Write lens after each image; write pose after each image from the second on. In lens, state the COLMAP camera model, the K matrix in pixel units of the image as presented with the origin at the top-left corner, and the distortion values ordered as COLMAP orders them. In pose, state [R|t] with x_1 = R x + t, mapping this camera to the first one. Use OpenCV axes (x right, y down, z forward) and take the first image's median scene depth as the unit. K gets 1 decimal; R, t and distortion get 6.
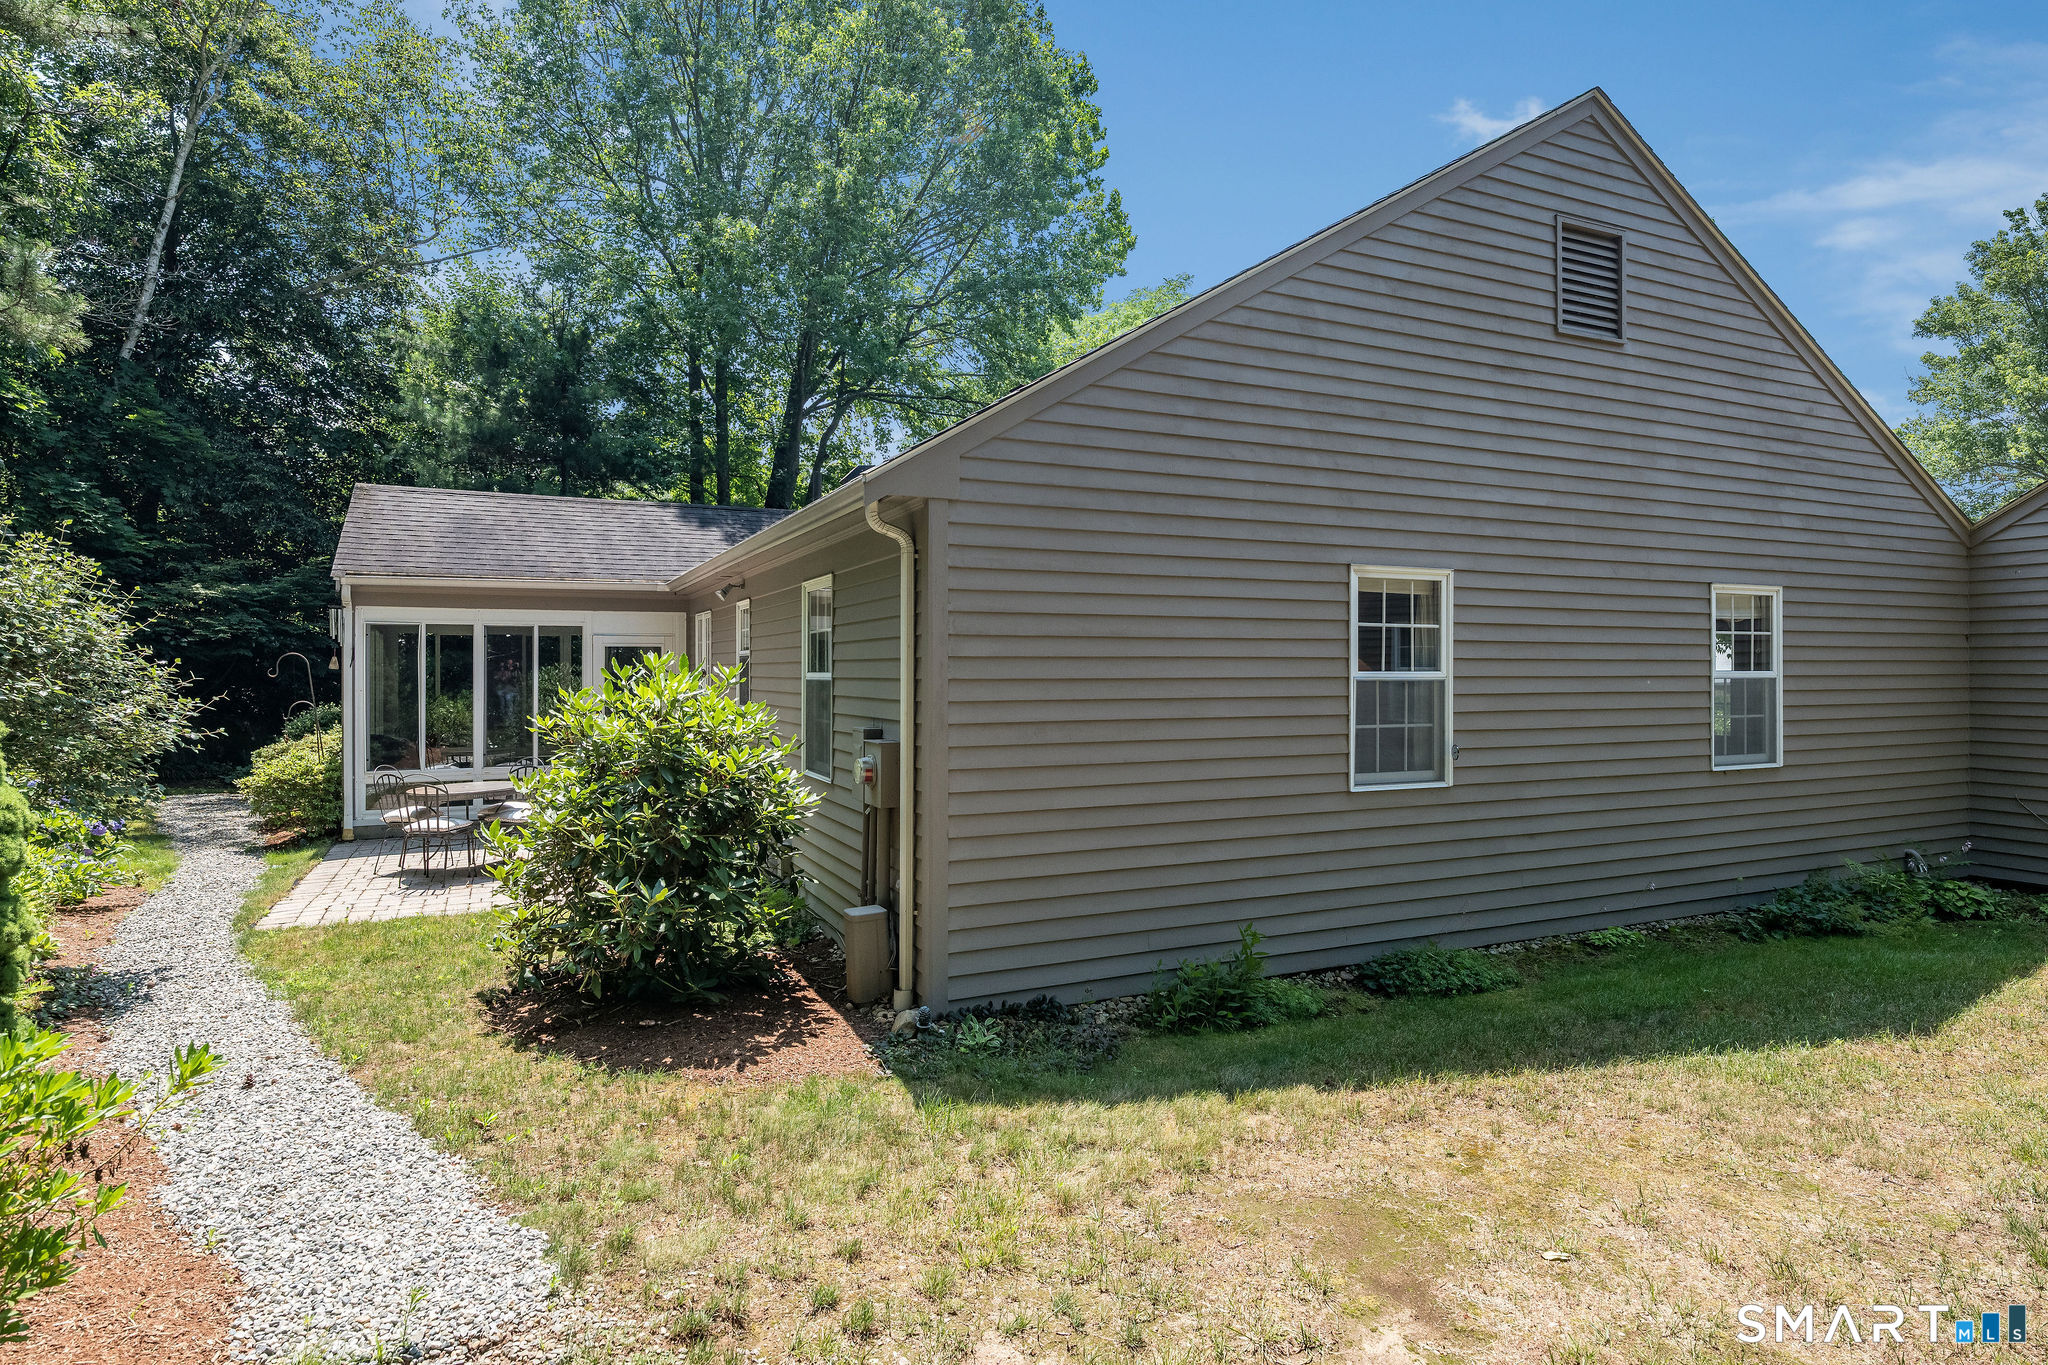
lens RADIAL K [[1069.7, 0, 925.4], [0, 1069.7, 679.8], [0, 0, 1]] dist [-0.000132, -0.001952]
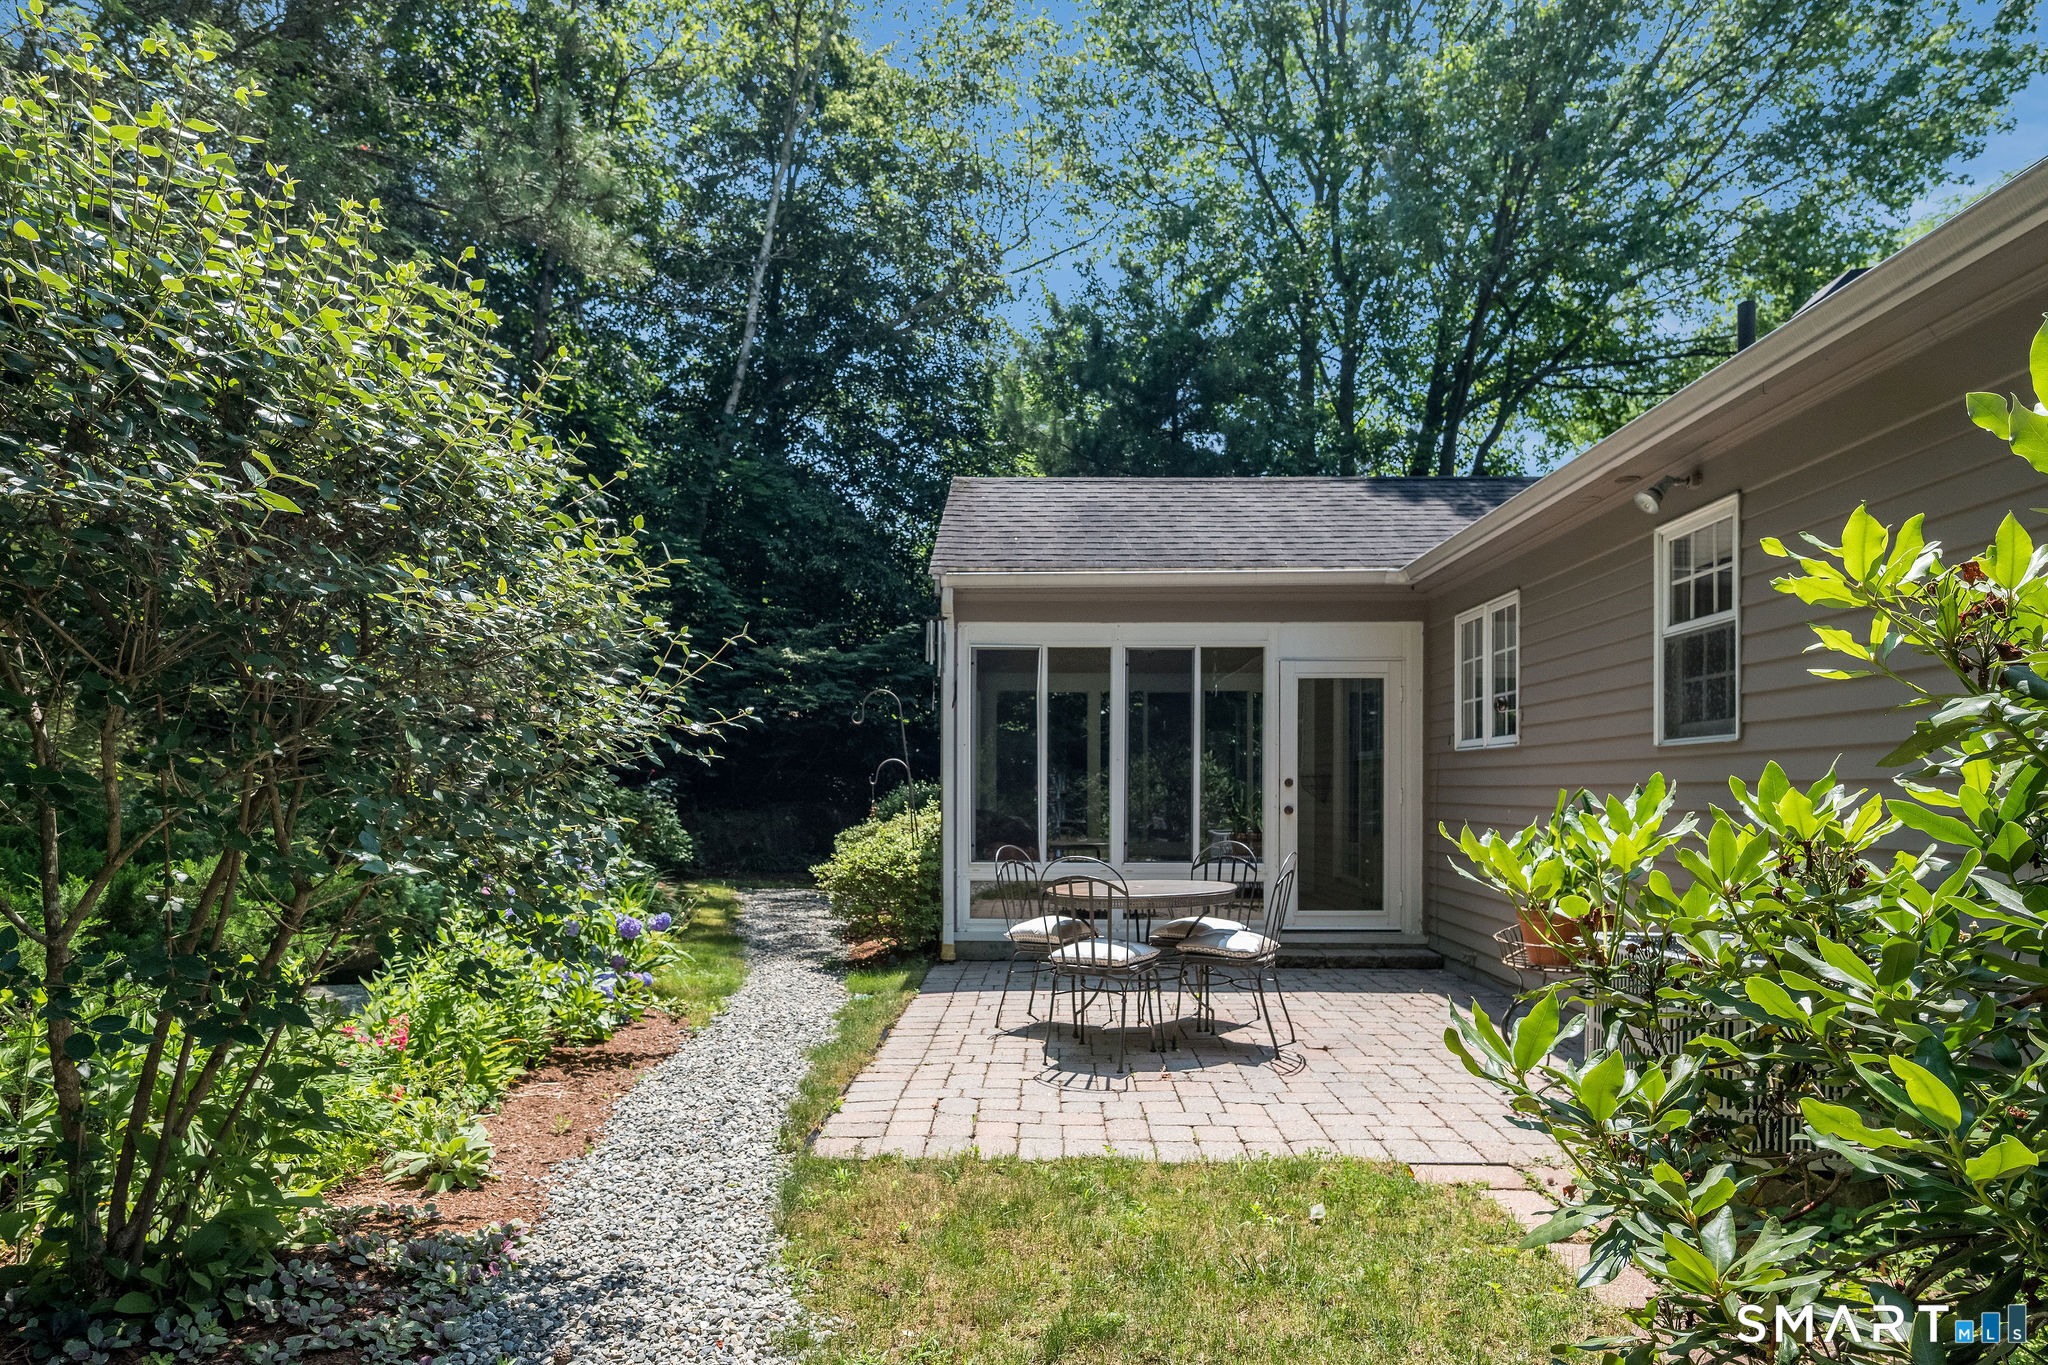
lens RADIAL K [[1069.7, 0, 925.4], [0, 1069.7, 679.8], [0, 0, 1]] dist [-0.000132, -0.001952]
pose [[0.881130, -0.054742, -0.469695, -0.213334], [0.002987, 0.993901, -0.110233, 0.044308], [0.472865, 0.095727, 0.875920, 0.360075]]
